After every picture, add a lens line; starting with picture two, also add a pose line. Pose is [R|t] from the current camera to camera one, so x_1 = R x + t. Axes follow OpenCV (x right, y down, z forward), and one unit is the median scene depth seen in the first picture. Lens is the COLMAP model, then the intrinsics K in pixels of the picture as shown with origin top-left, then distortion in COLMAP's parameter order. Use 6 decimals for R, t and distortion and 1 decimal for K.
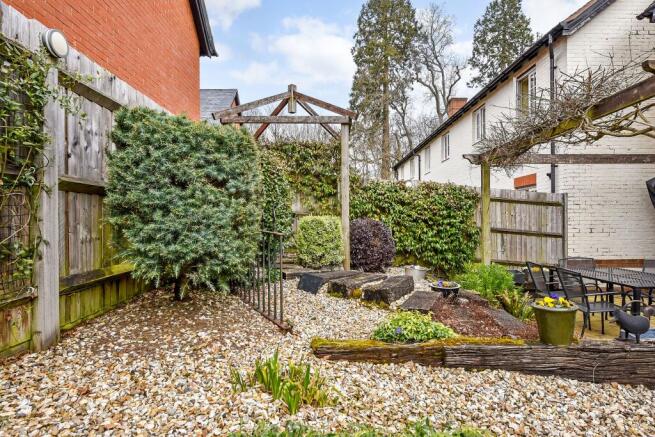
lens RADIAL K [[352.4, 0, 328.3], [0, 352.4, 220.1], [0, 0, 1]] dist [-0.000769, -0.000115]
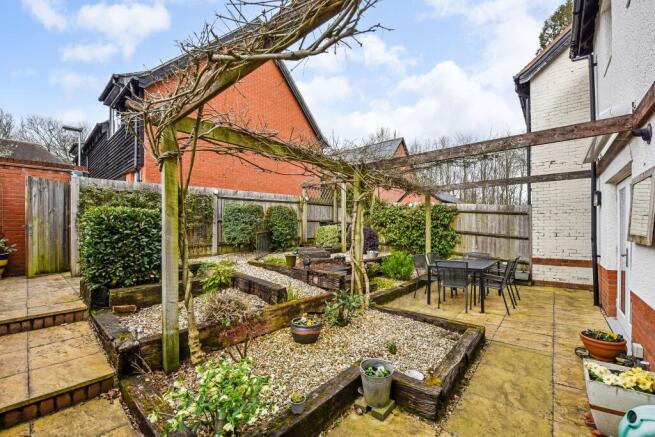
lens RADIAL K [[262.7, 0, 327.1], [0, 262.7, 223.7], [0, 0, 1]] dist [-0.011536, -0.001322]
pose [[0.752974, -0.009598, -0.657980, 0.734788], [0.011059, 0.999937, -0.001931, -0.014767], [0.657957, -0.005823, 0.753033, -0.180391]]
